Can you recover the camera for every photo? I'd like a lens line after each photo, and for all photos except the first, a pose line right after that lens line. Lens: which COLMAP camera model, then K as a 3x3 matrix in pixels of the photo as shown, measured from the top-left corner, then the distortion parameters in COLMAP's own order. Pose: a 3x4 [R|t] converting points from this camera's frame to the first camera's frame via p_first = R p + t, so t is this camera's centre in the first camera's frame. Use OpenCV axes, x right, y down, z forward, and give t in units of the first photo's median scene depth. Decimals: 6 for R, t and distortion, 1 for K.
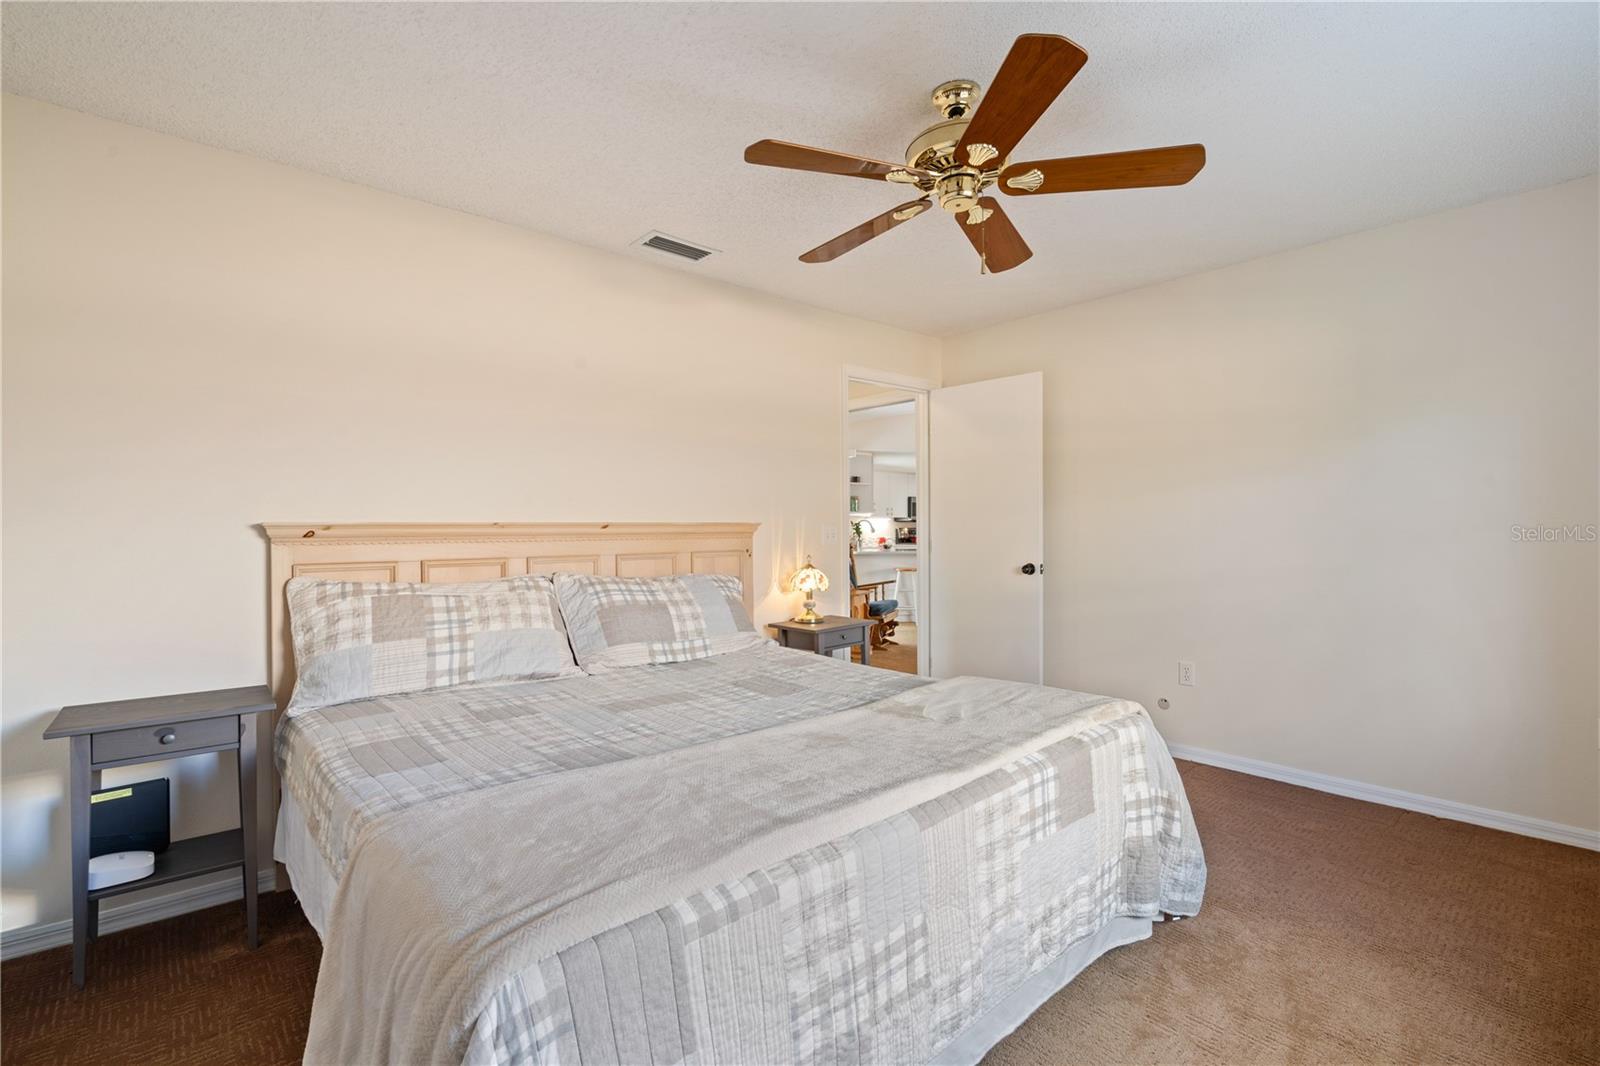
lens RADIAL K [[726.8, 0, 801.5], [0, 726.8, 535.4], [0, 0, 1]] dist [-0.006437, 0.003176]
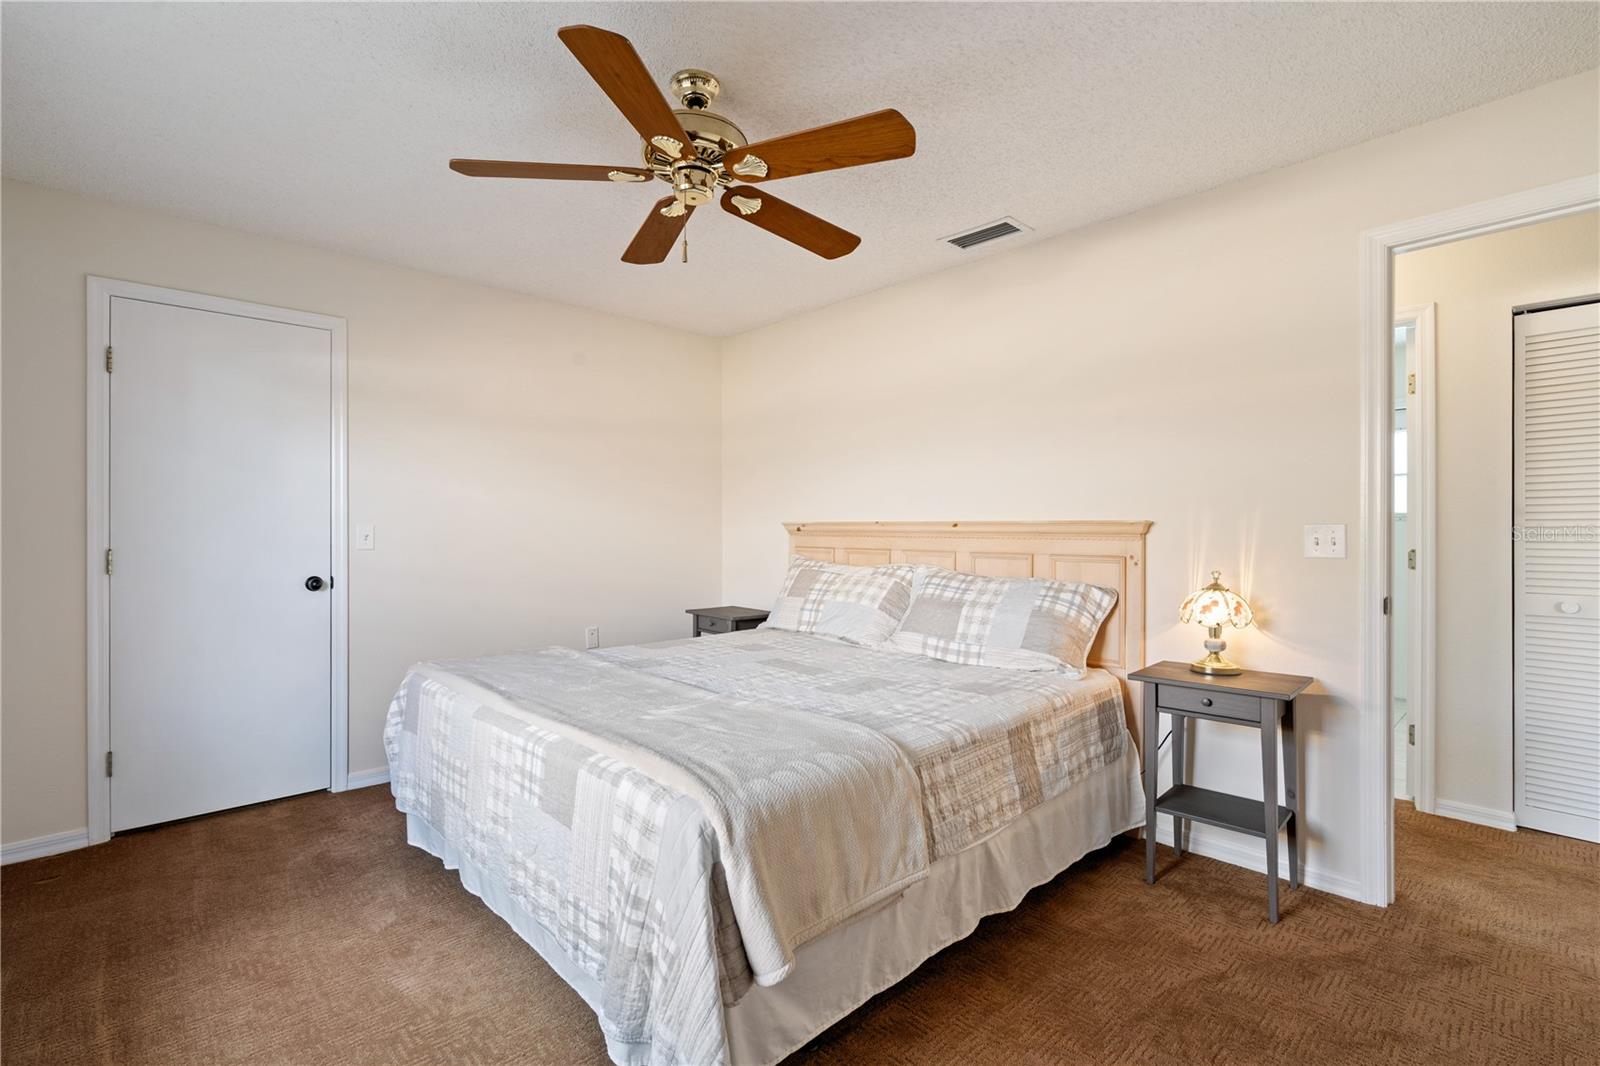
lens RADIAL K [[726.8, 0, 803.3], [0, 726.8, 526.1], [0, 0, 1]] dist [-0.006437, 0.003176]
pose [[0.032753, 0.003398, -0.999458, 0.791416], [-0.014403, 0.999892, 0.002927, -0.010695], [0.999360, 0.014299, 0.032798, 0.745015]]
